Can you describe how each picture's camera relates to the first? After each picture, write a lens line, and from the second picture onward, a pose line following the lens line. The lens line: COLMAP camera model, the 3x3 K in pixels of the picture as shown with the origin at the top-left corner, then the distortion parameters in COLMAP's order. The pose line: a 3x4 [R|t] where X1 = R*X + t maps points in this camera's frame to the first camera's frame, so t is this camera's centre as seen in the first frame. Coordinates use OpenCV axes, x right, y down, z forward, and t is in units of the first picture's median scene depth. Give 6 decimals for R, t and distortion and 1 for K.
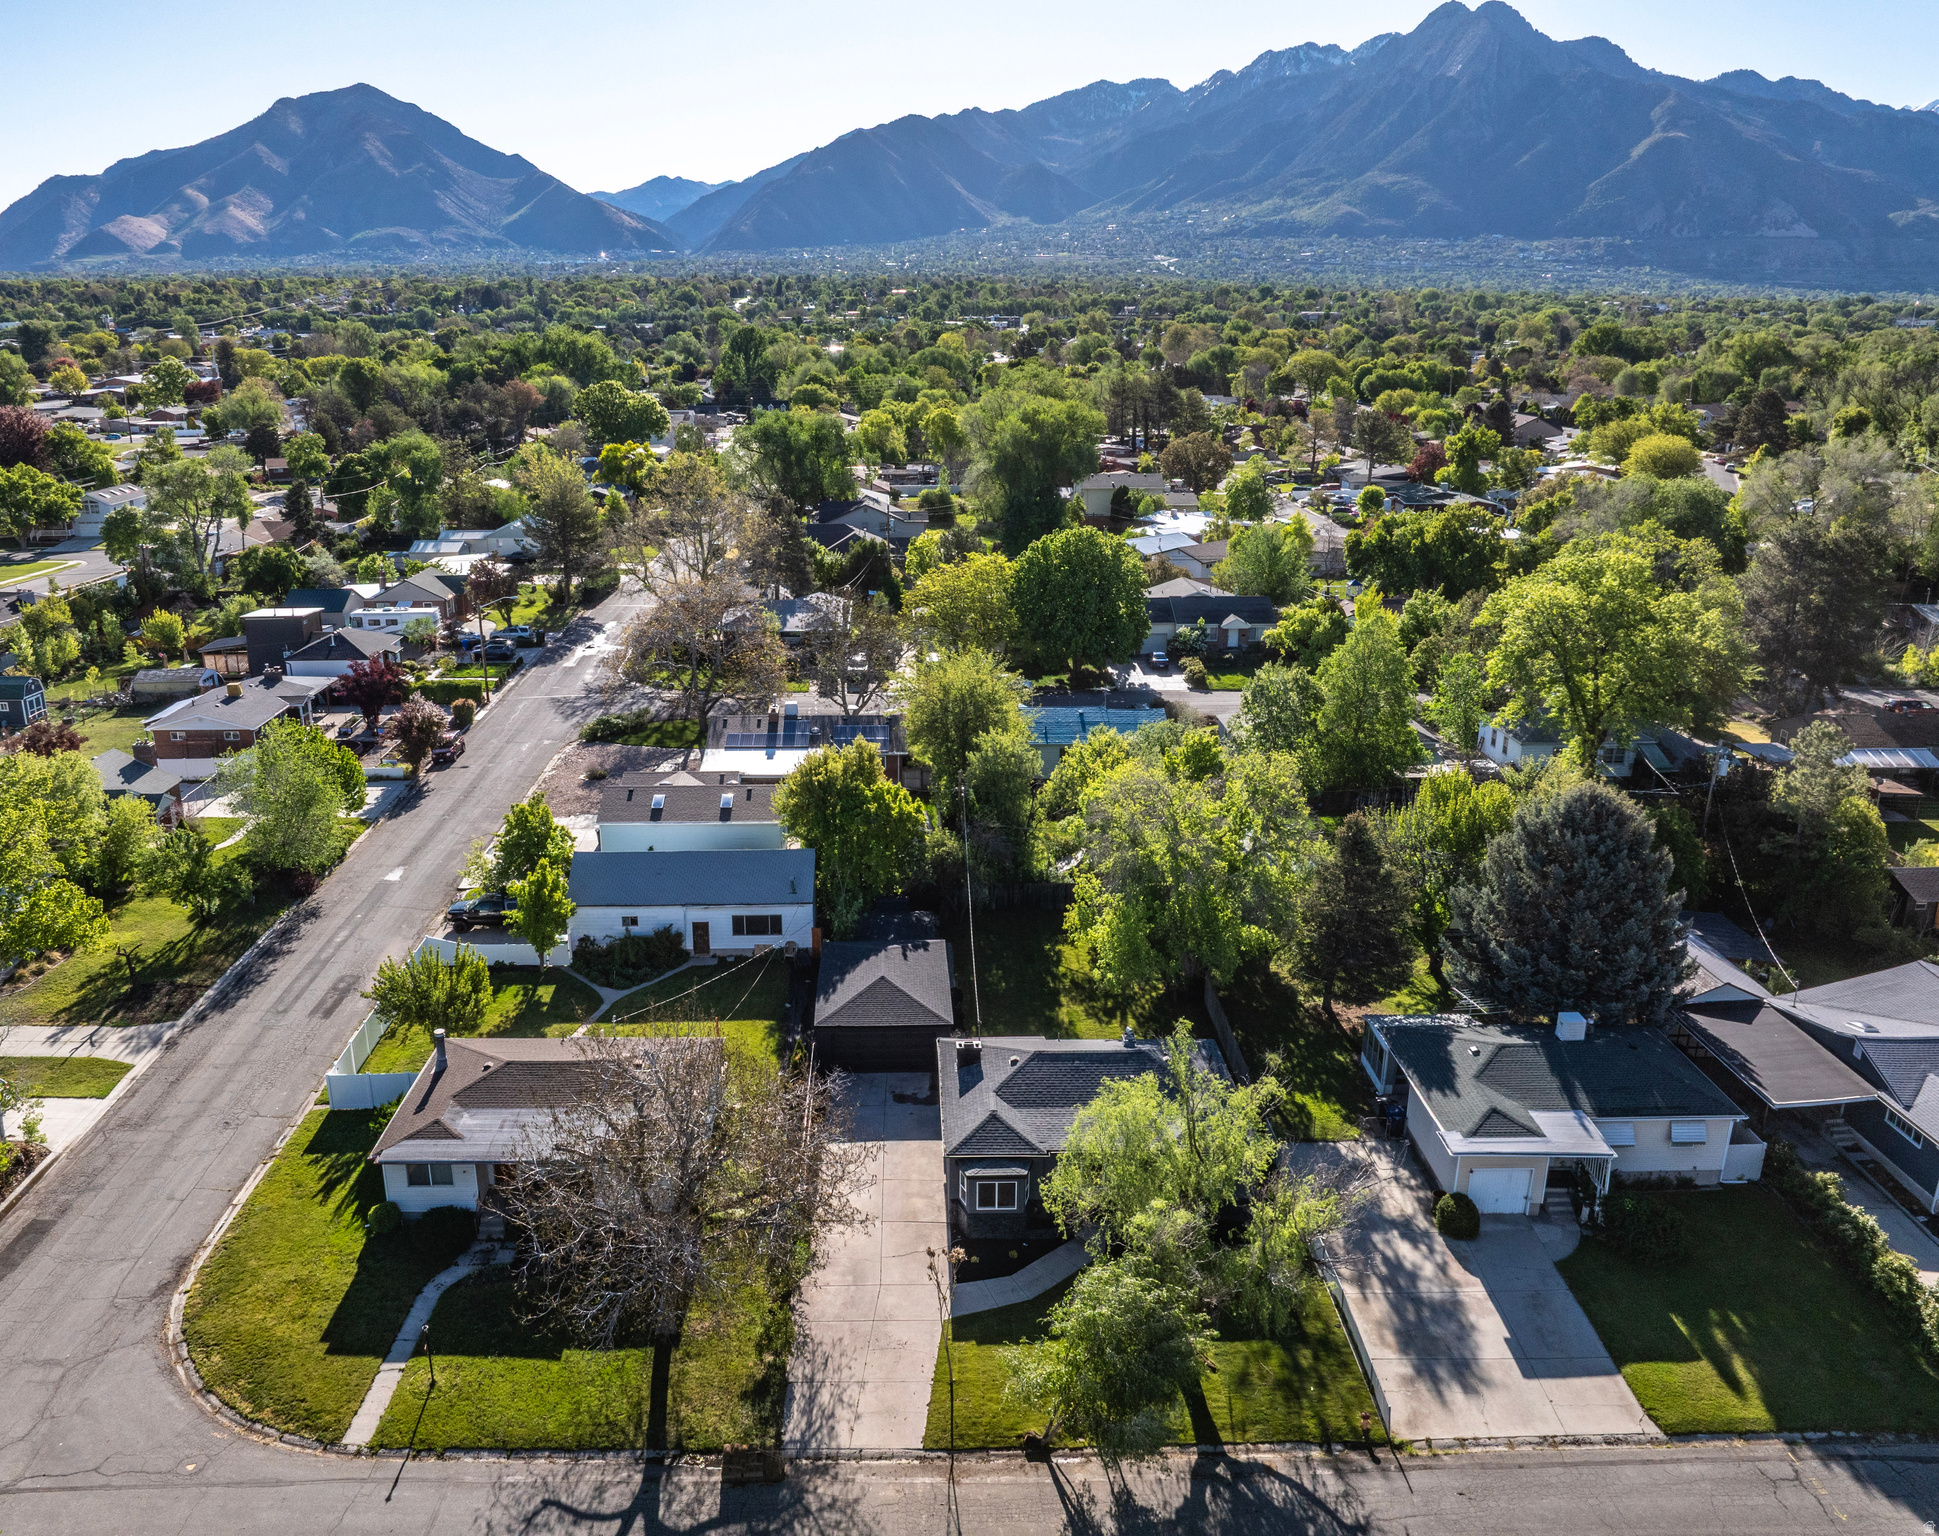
lens RADIAL K [[1483.7, 0, 901.6], [0, 1483.7, 764.3], [0, 0, 1]] dist [-0.043101, 0.012712]
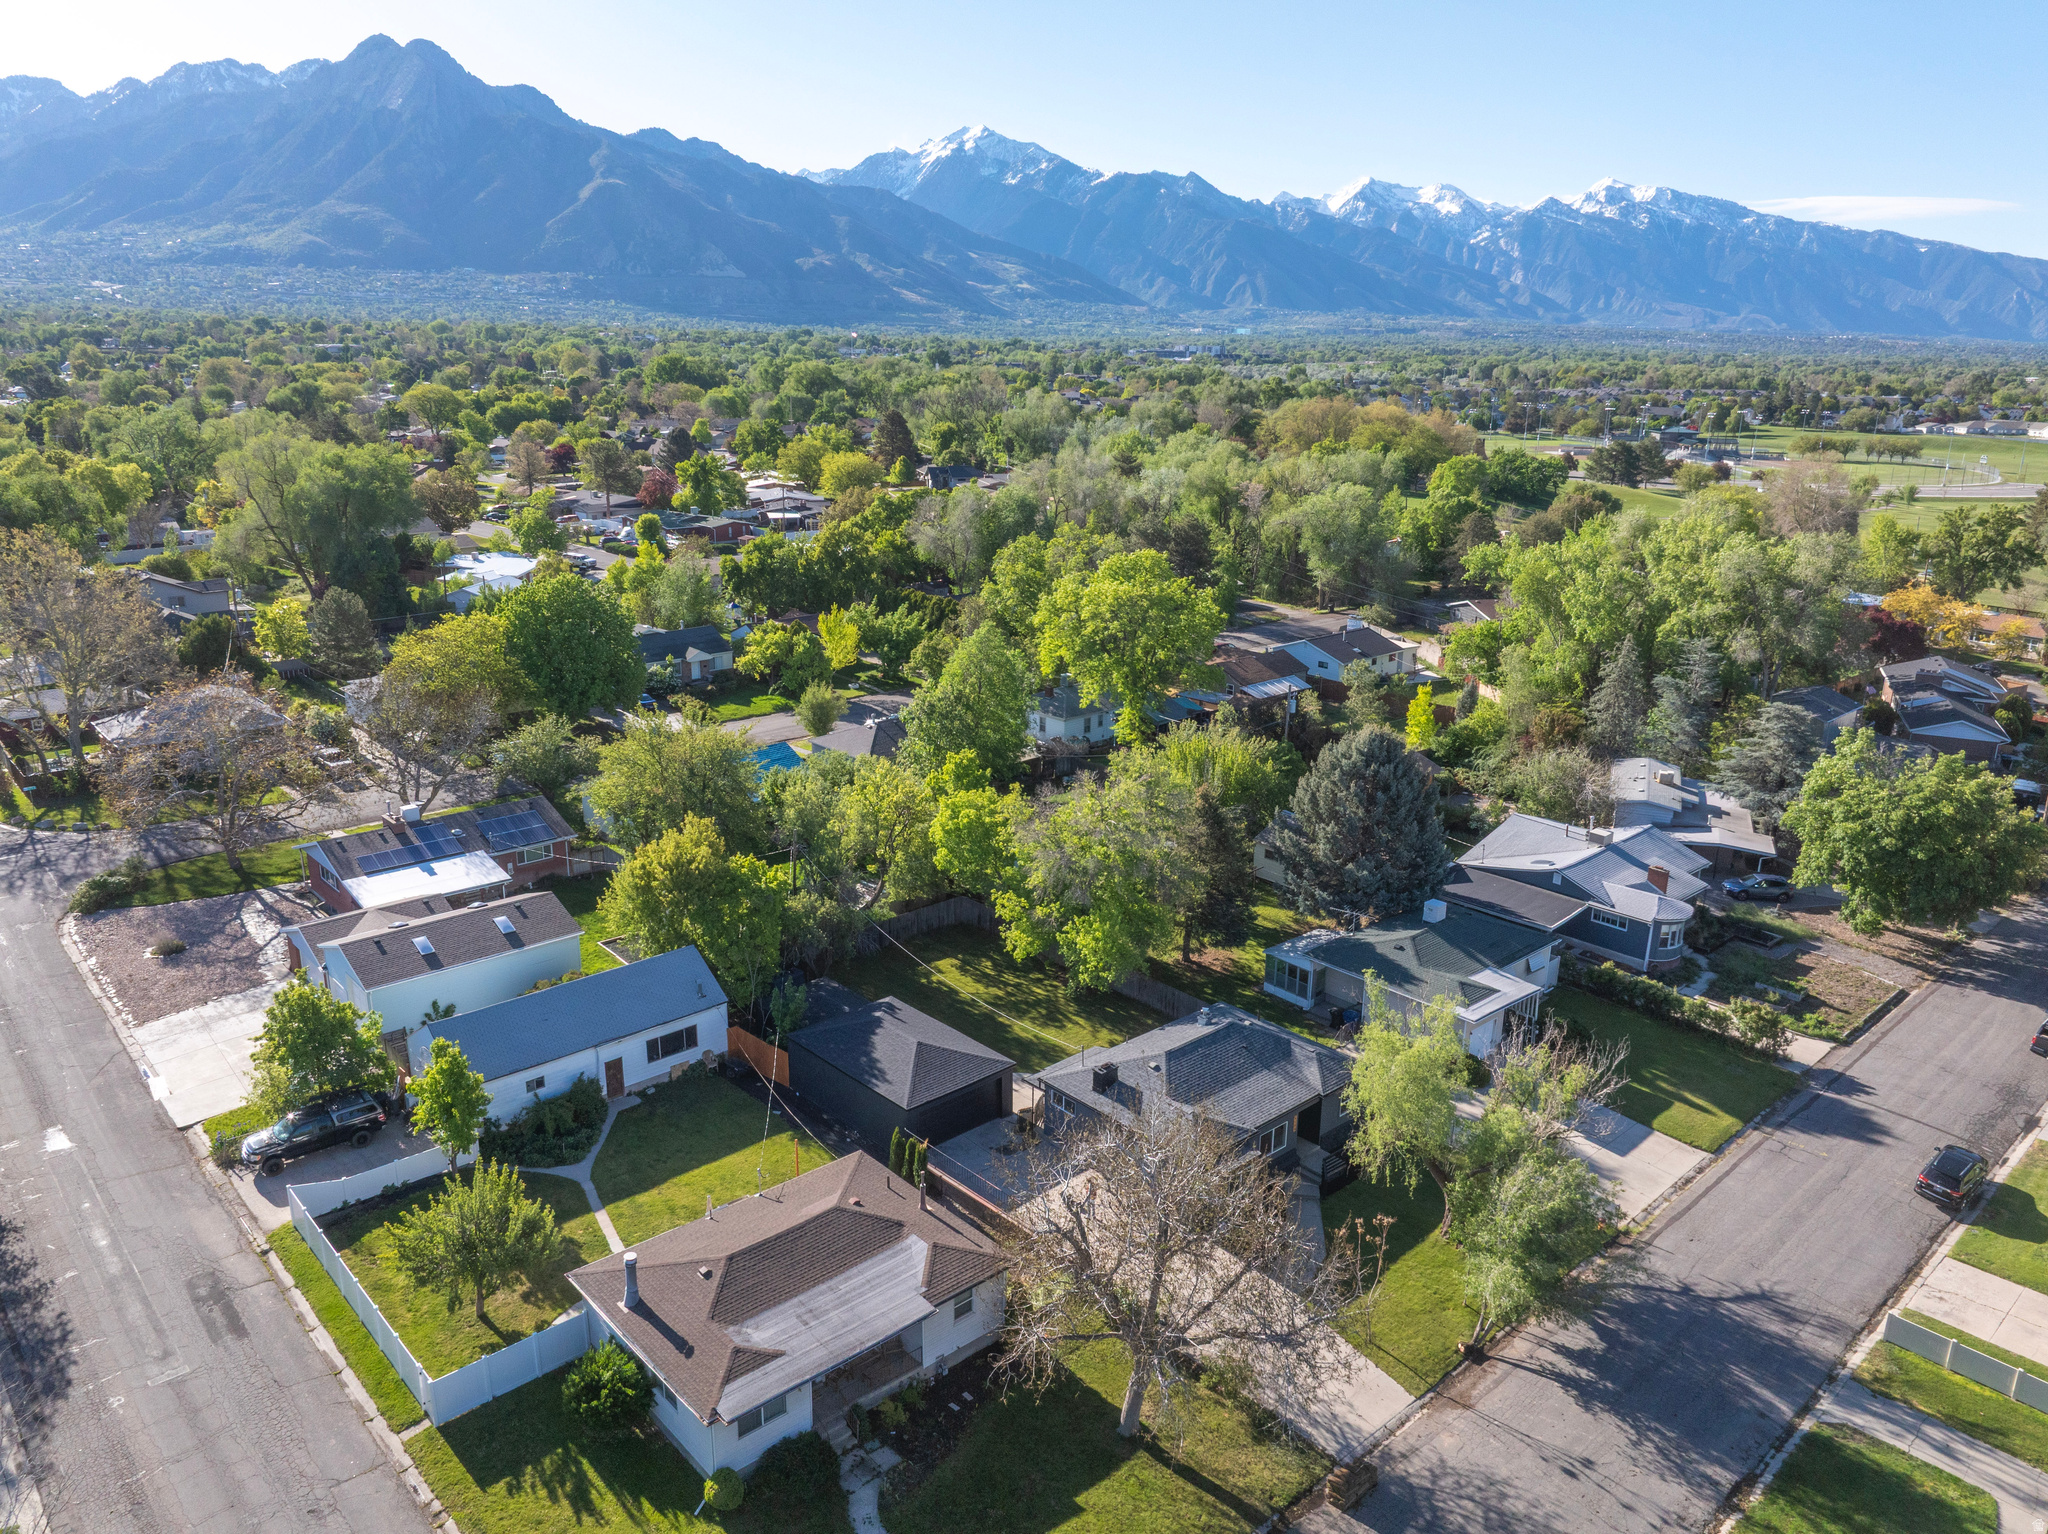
lens RADIAL K [[1465.0, 0, 1024.0], [0, 1465.0, 767.0], [0, 0, 1]] dist [-0.060196, 0.038332]
pose [[0.745890, -0.174533, 0.642795, -0.477249], [0.183454, 0.981564, 0.053640, -0.061880], [-0.640307, 0.077914, 0.764158, 0.196335]]
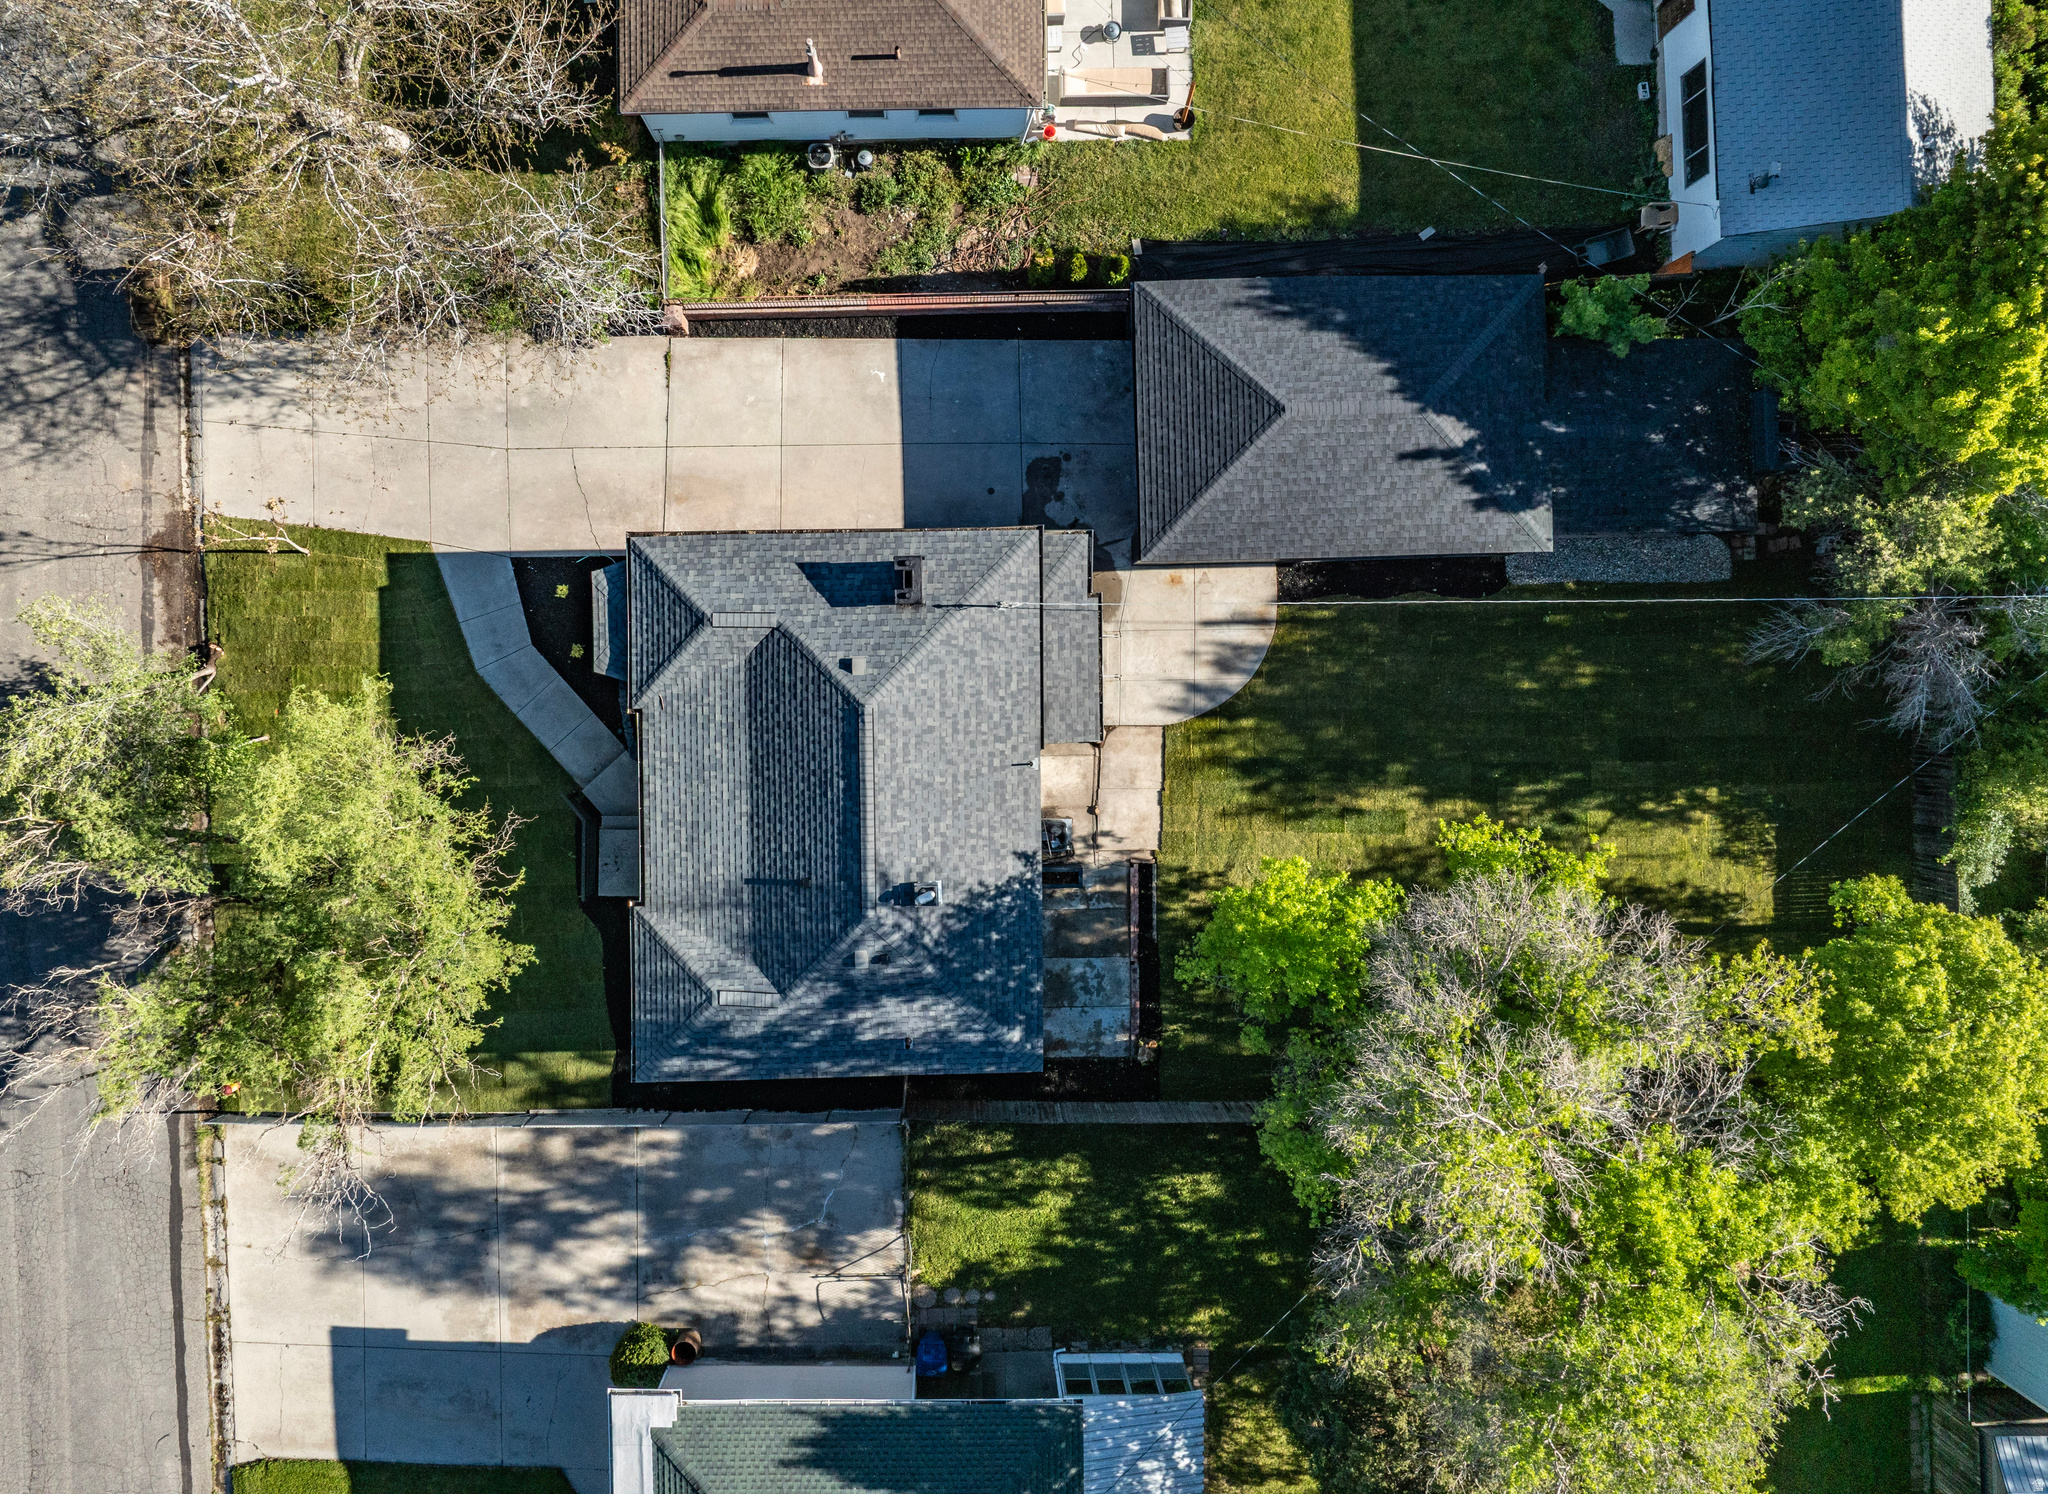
lens RADIAL K [[1525.2, 0, 962.1], [0, 1525.2, 681.7], [0, 0, 1]] dist [-0.039488, 0.006383]
pose [[0.009987, 0.999938, 0.004903, 0.061786], [-0.299576, -0.001686, 0.954071, -0.251257], [0.954020, -0.010997, 0.299540, 0.674376]]
